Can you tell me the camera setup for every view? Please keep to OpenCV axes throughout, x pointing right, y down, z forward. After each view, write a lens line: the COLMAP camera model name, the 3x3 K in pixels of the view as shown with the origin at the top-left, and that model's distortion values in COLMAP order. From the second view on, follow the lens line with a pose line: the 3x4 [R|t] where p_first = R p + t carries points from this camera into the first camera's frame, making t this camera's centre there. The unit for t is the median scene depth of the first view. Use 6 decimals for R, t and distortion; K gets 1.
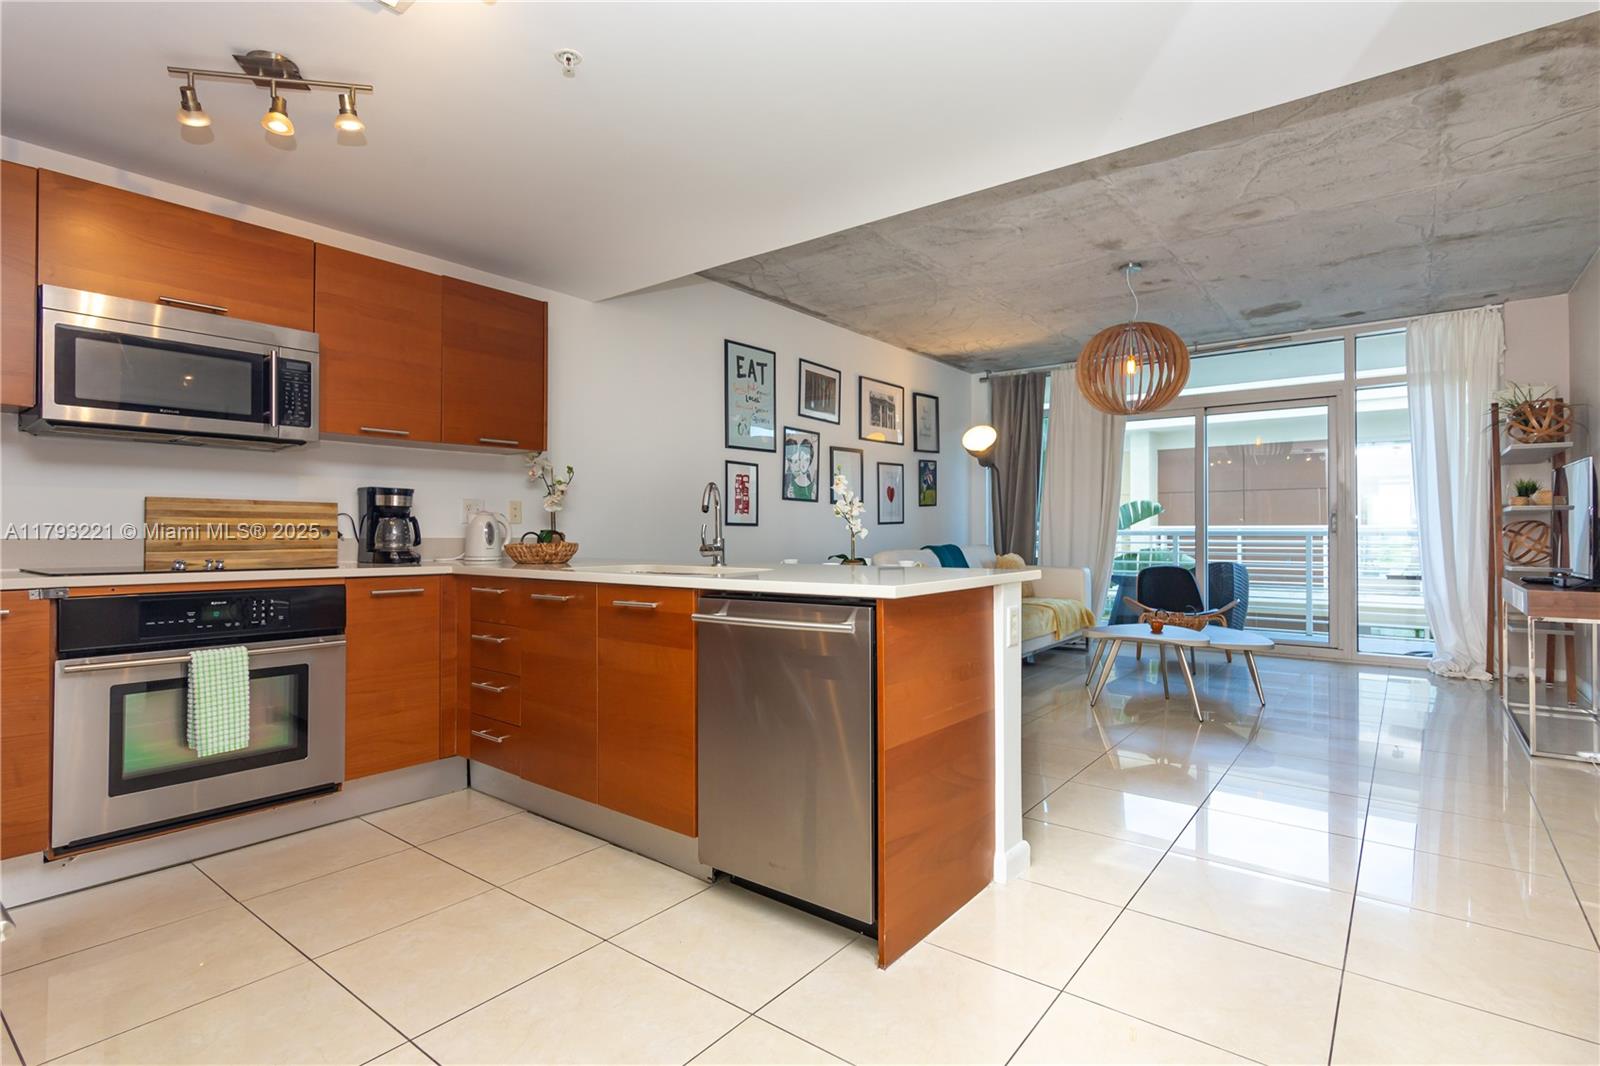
lens RADIAL K [[785.7, 0, 806.3], [0, 785.7, 520.0], [0, 0, 1]] dist [-0.001688, -0.000705]
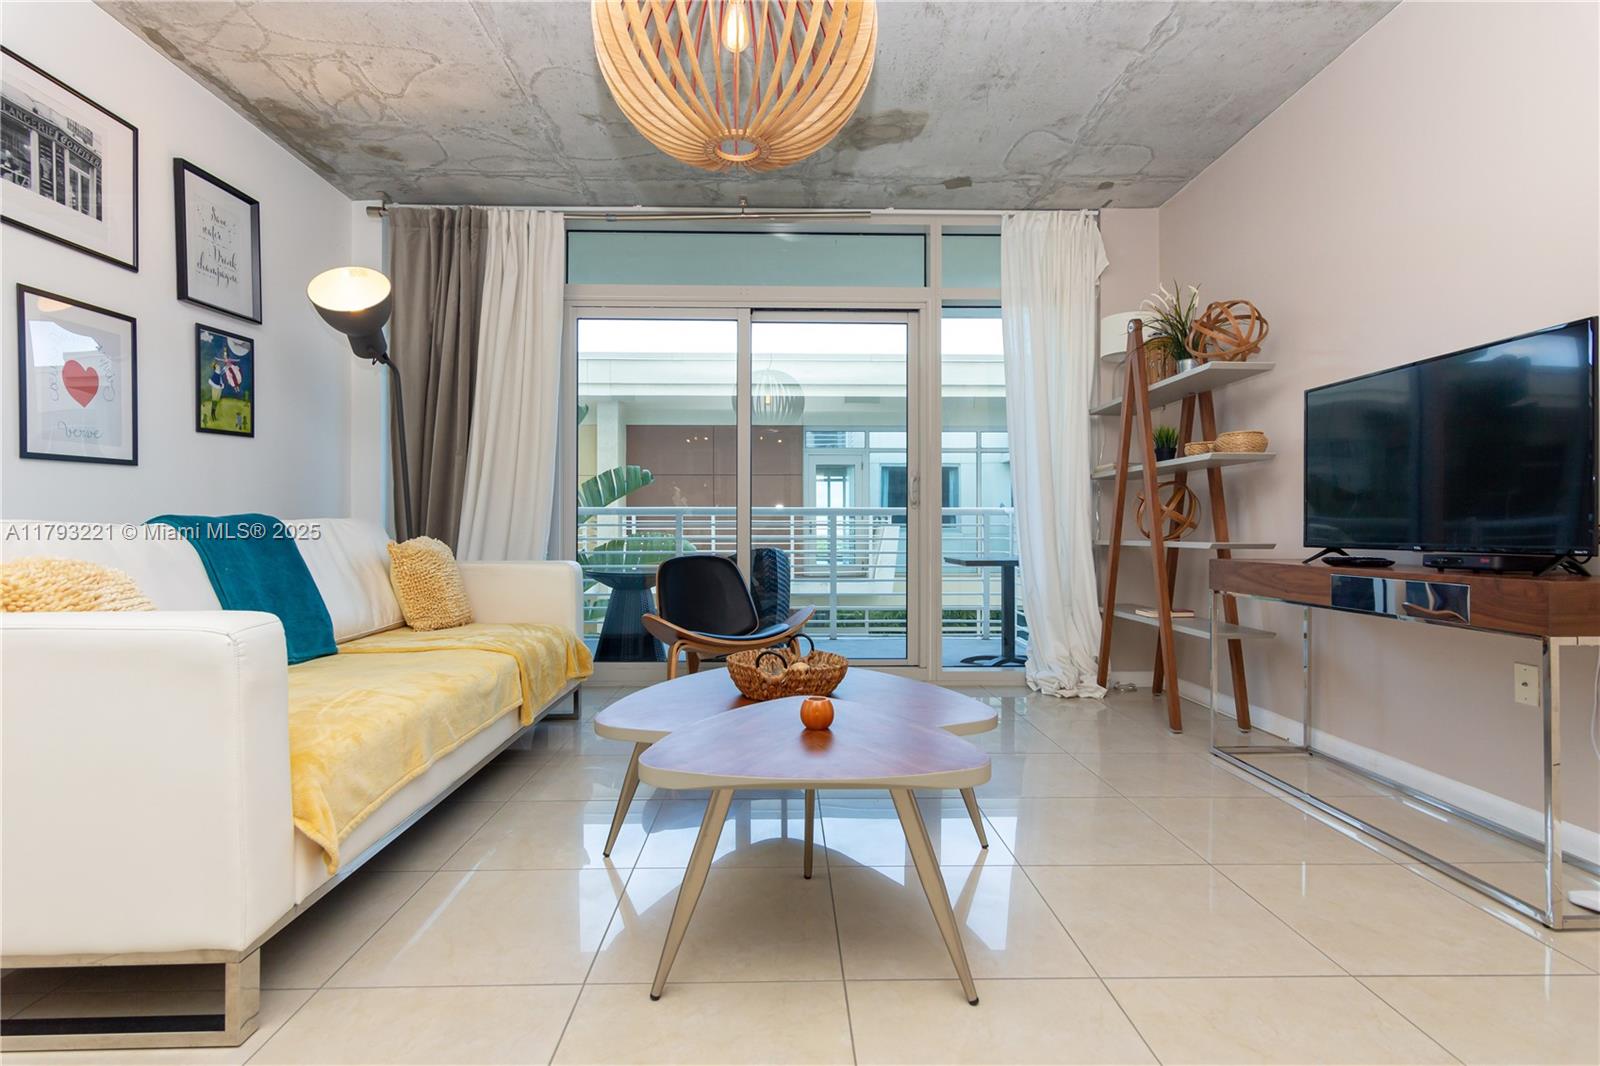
lens RADIAL K [[785.7, 0, 806.3], [0, 785.7, 520.0], [0, 0, 1]] dist [-0.001688, -0.000705]
pose [[0.775772, 0.001206, 0.631013, 0.133485], [-0.012498, 0.999831, 0.013454, 0.021857], [-0.630890, -0.018324, 0.775656, 0.458254]]
